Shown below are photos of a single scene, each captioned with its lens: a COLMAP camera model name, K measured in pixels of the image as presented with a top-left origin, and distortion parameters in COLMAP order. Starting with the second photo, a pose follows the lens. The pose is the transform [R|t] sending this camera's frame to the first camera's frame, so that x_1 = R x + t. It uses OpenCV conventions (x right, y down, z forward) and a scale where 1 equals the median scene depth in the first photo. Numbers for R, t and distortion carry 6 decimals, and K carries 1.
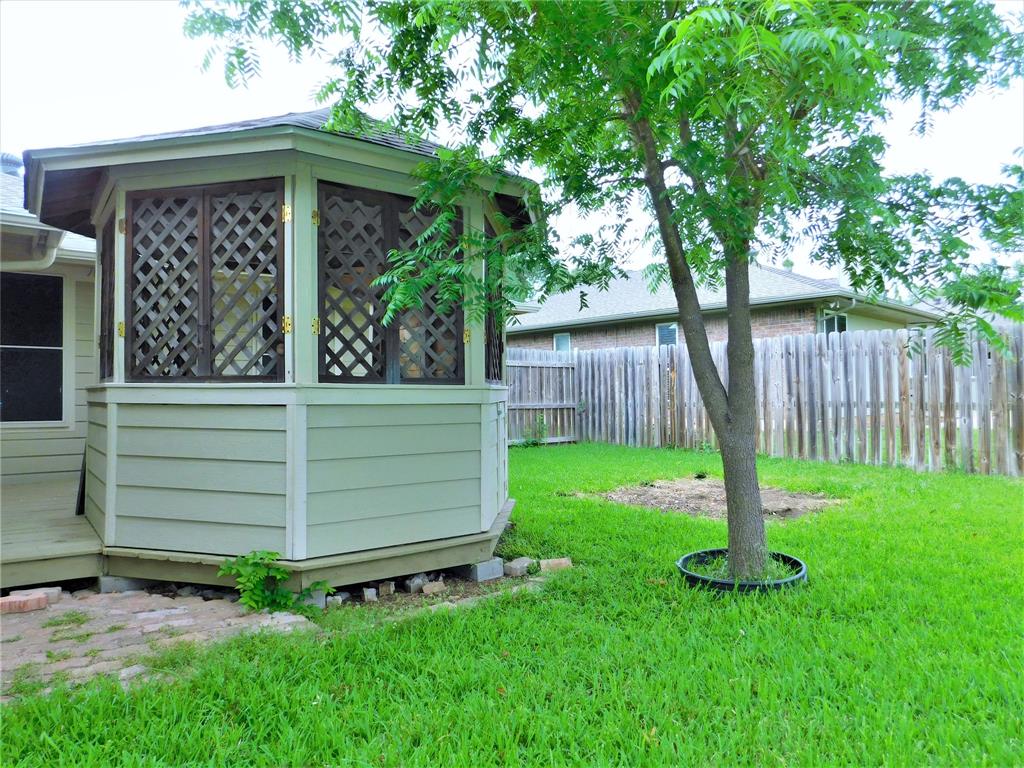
lens RADIAL K [[681.8, 0, 513.8], [0, 681.8, 379.1], [0, 0, 1]] dist [-0.025610, 0.005929]
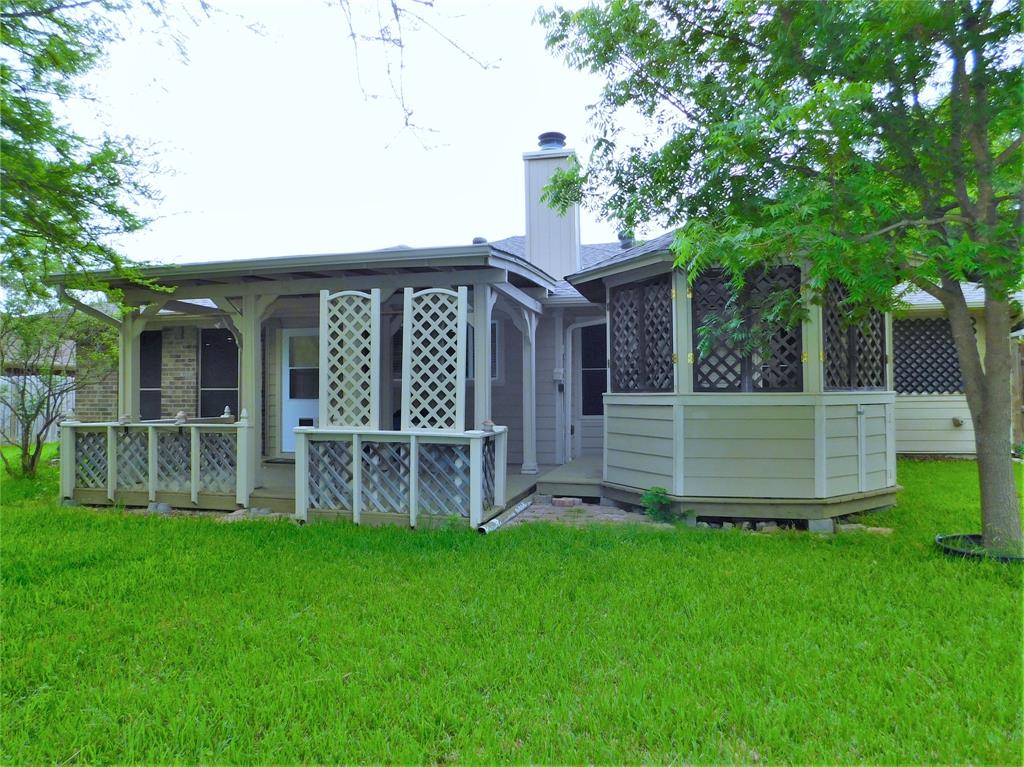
lens RADIAL K [[681.8, 0, 510.8], [0, 681.8, 384.5], [0, 0, 1]] dist [-0.025610, 0.005929]
pose [[0.640936, -0.017068, -0.767405, 0.686656], [0.021086, 0.999767, -0.004625, -0.015015], [0.767305, -0.013217, 0.641146, -0.398394]]
